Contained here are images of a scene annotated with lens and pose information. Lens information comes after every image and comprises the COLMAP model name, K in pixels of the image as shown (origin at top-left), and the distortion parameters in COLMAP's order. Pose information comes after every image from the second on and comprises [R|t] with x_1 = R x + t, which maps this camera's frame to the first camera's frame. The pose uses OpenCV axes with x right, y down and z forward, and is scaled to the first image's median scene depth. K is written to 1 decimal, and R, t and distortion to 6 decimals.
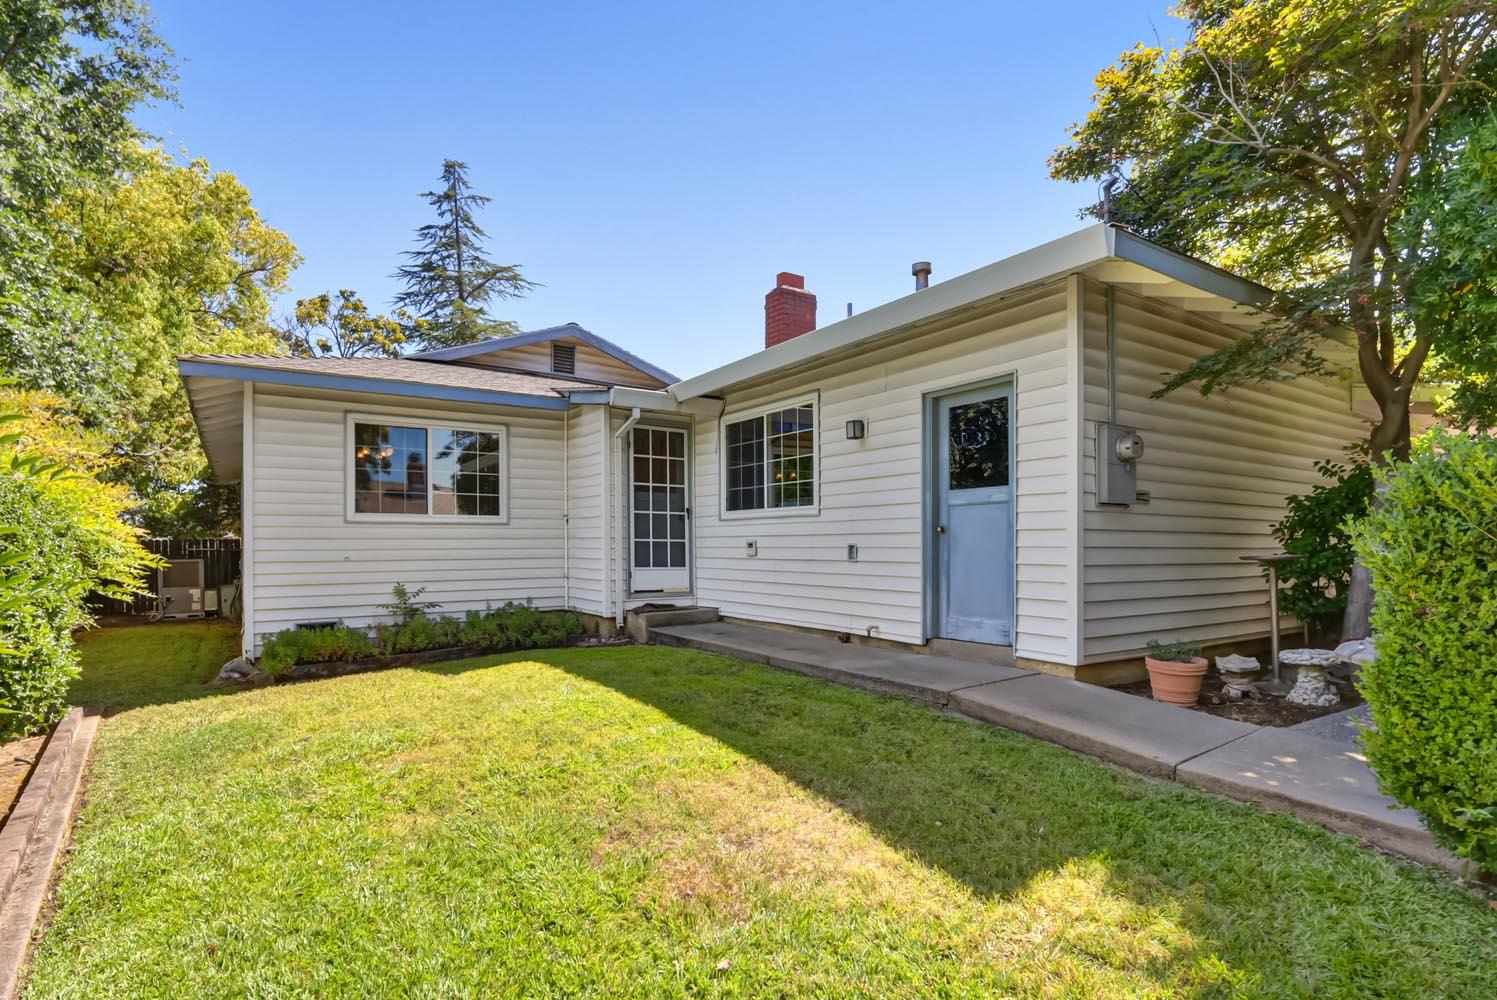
lens RADIAL K [[725.0, 0, 751.5], [0, 725.0, 541.6], [0, 0, 1]] dist [-0.008563, -0.000348]
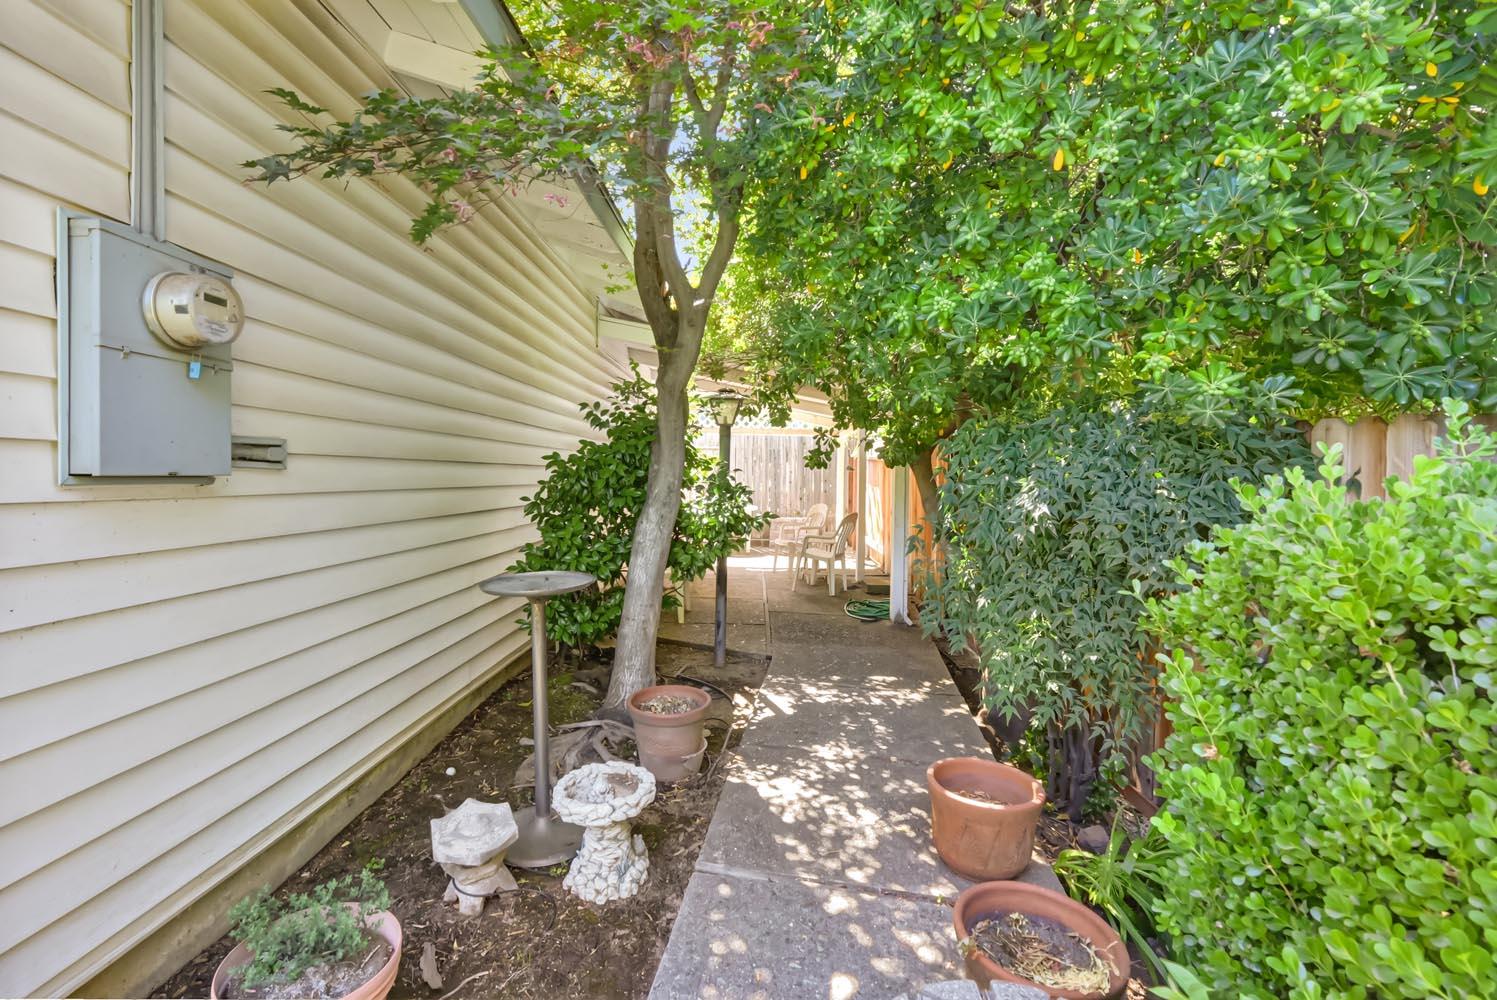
lens RADIAL K [[725.0, 0, 745.5], [0, 725.0, 491.3], [0, 0, 1]] dist [-0.008563, -0.000348]
pose [[0.586228, -0.009615, 0.810089, 0.381864], [-0.009930, 0.999769, 0.019052, -0.051679], [-0.810086, -0.019213, 0.585997, 0.562896]]
